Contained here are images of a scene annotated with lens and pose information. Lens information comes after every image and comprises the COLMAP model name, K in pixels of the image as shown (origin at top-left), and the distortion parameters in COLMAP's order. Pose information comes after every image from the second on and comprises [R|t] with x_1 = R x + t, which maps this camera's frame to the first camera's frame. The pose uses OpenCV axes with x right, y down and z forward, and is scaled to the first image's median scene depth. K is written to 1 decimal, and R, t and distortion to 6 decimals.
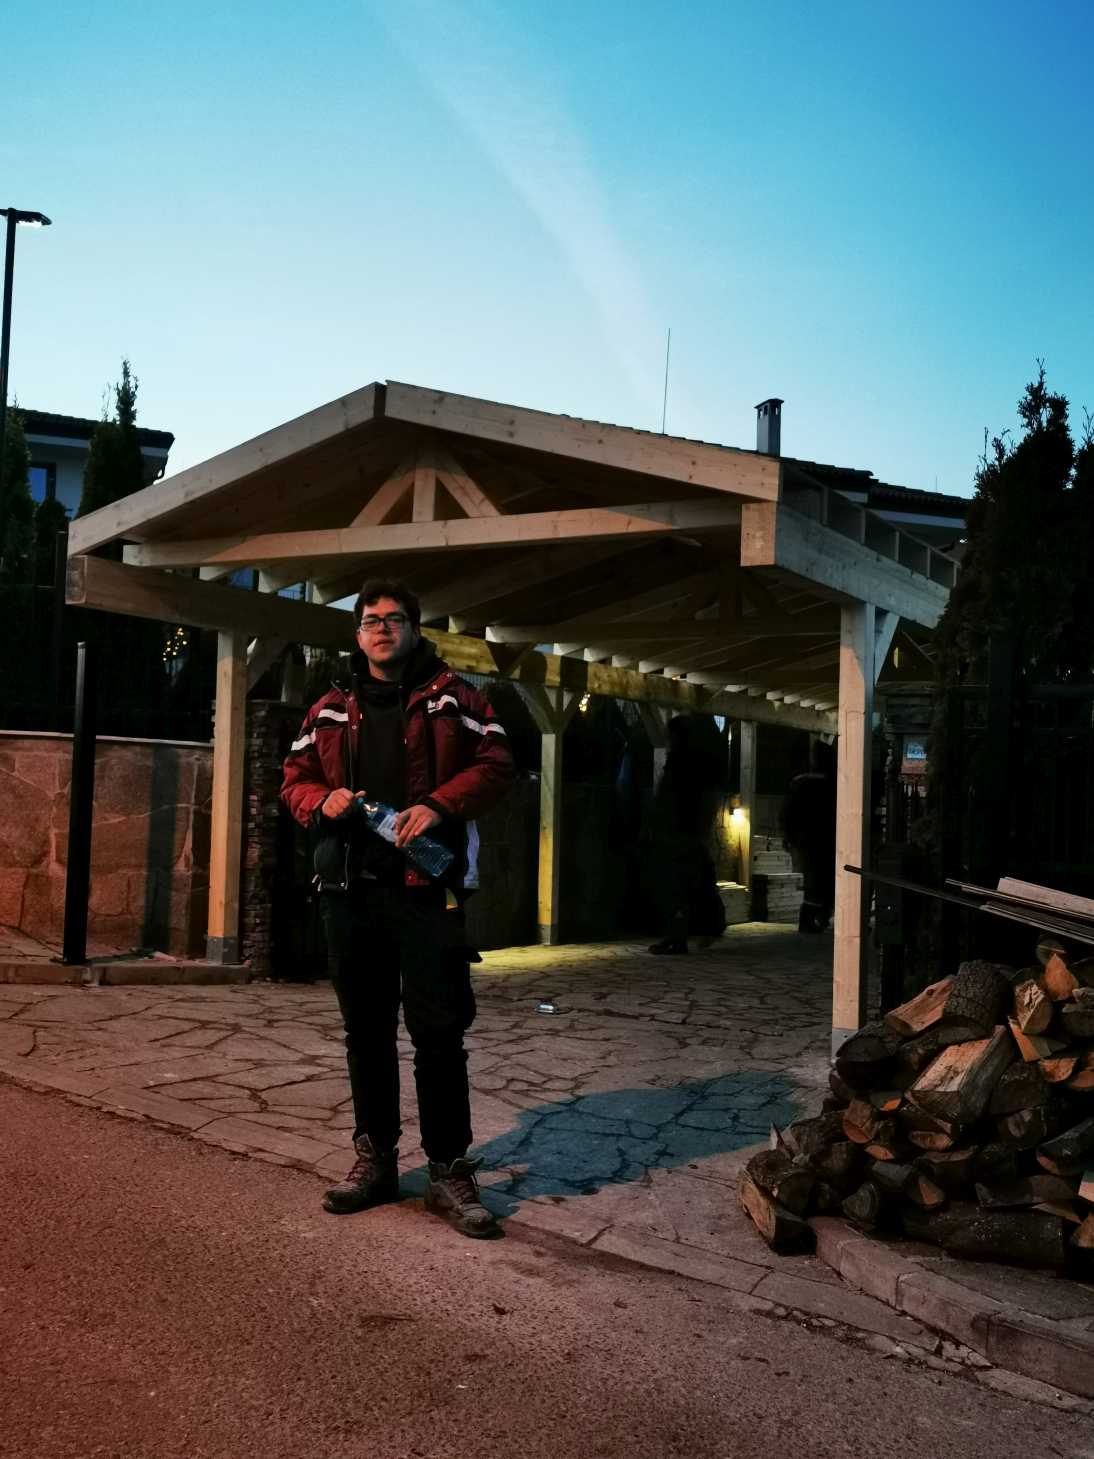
lens RADIAL K [[1515.6, 0, 547.0], [0, 1515.6, 729.5], [0, 0, 1]] dist [0.009550, -0.004059]
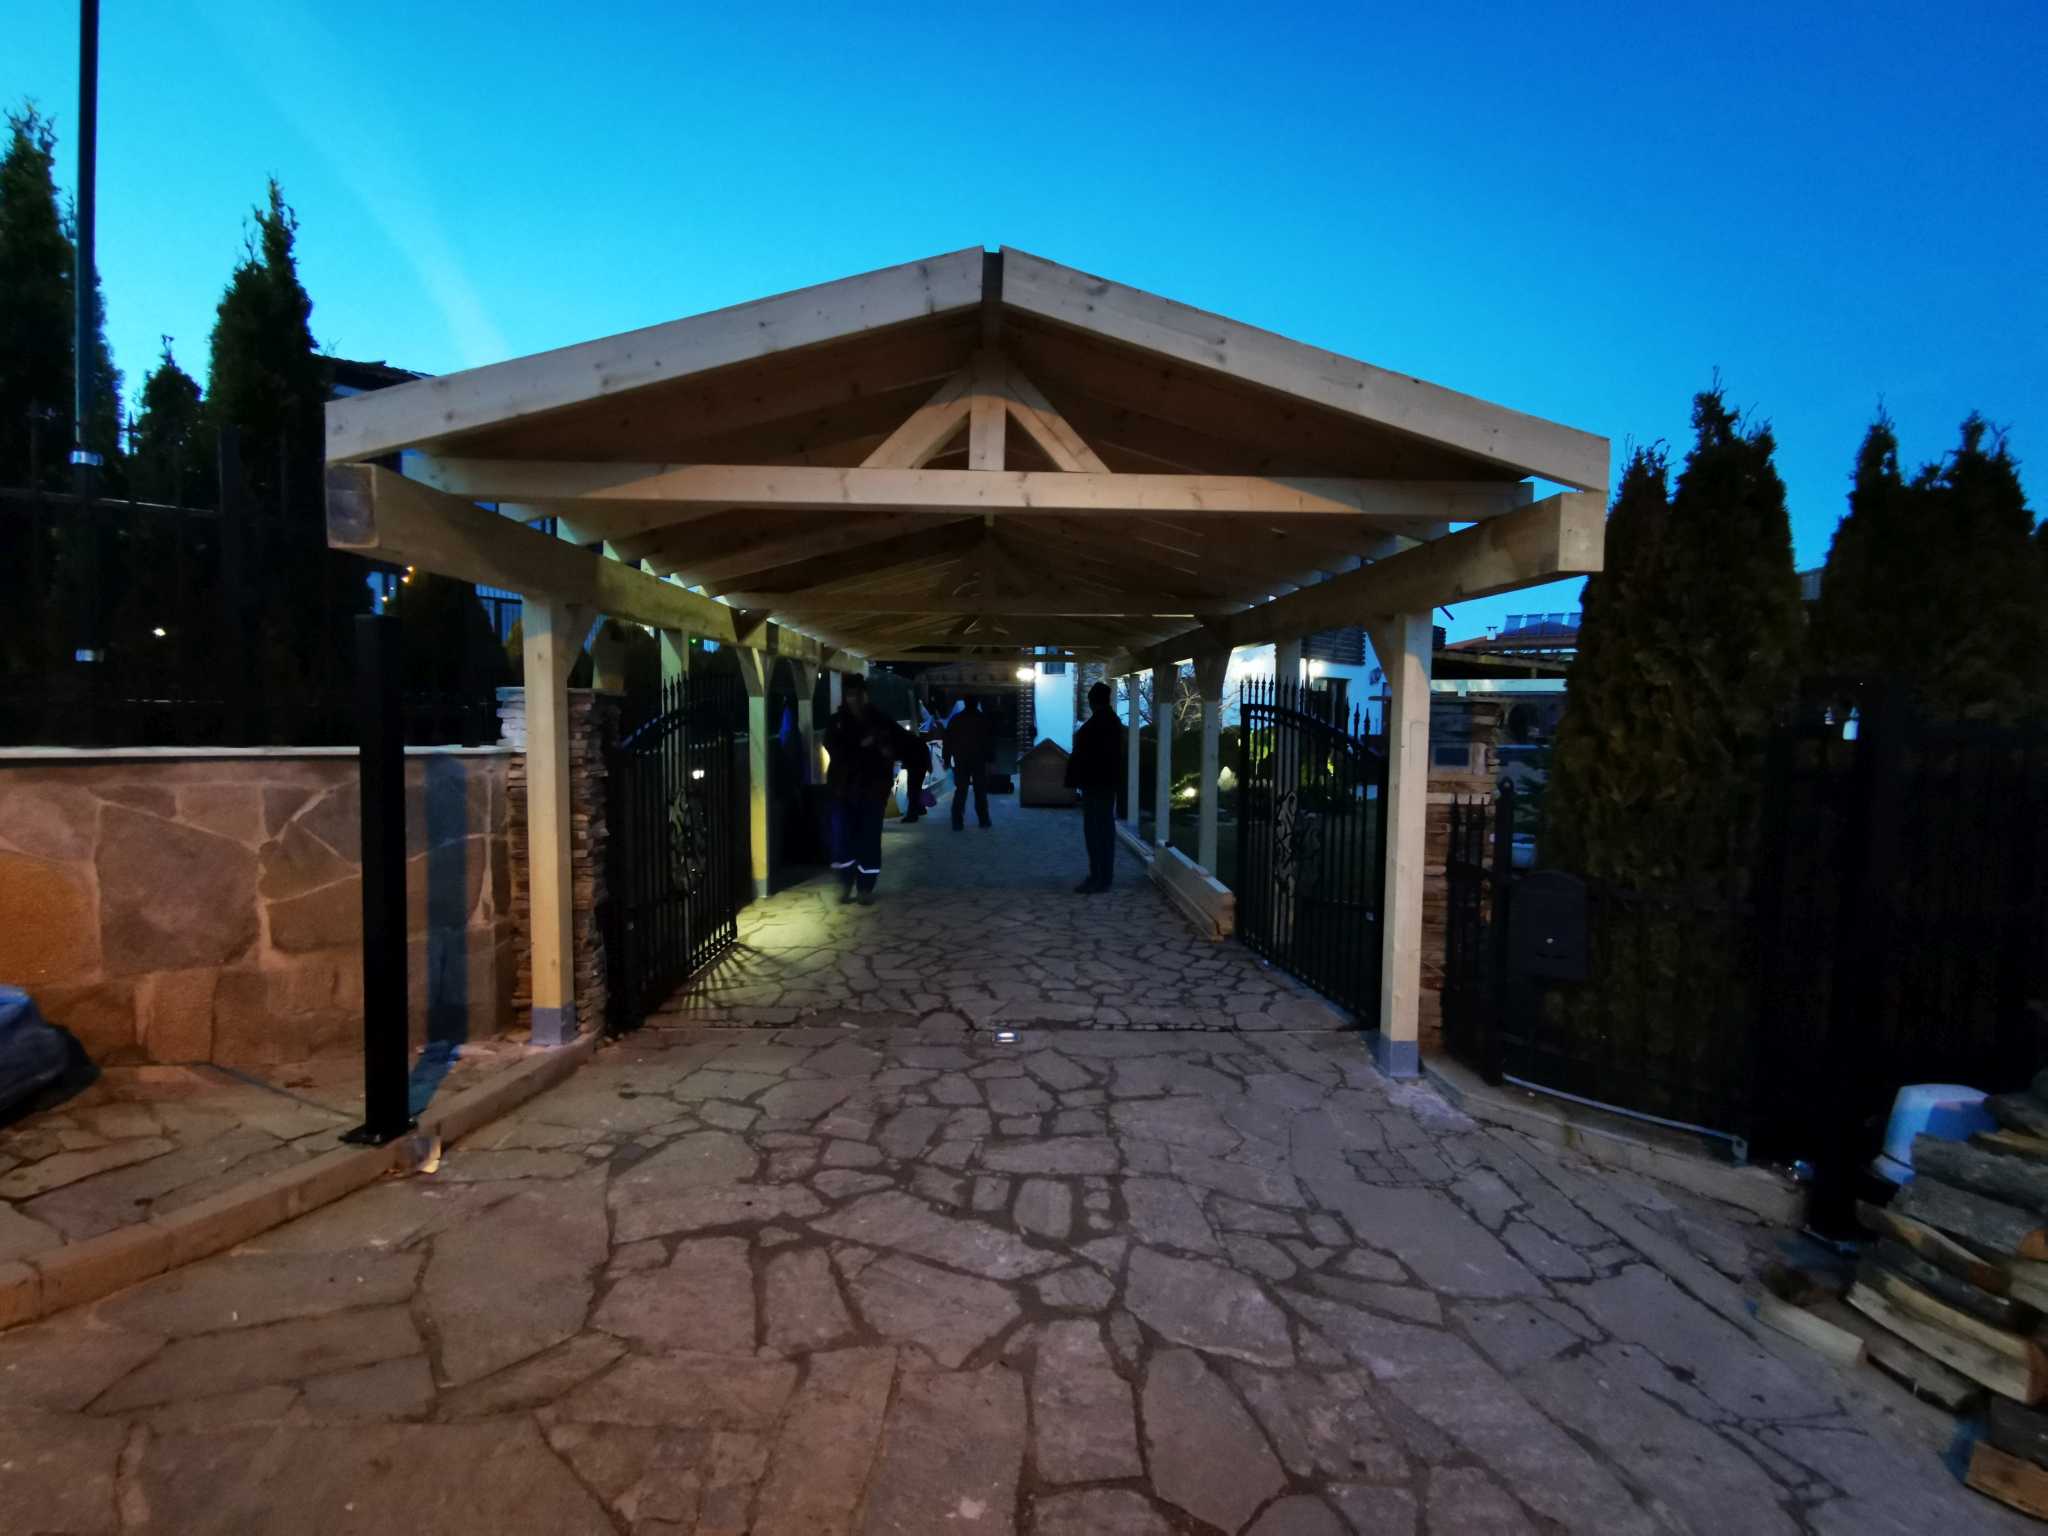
lens RADIAL K [[942.6, 0, 1054.0], [0, 942.6, 761.6], [0, 0, 1]] dist [-0.001081, 0.000432]
pose [[0.838603, -0.051955, 0.542260, -0.273821], [-0.012410, 0.993361, 0.114368, -0.044308], [-0.544602, -0.102639, 0.832390, 0.523029]]
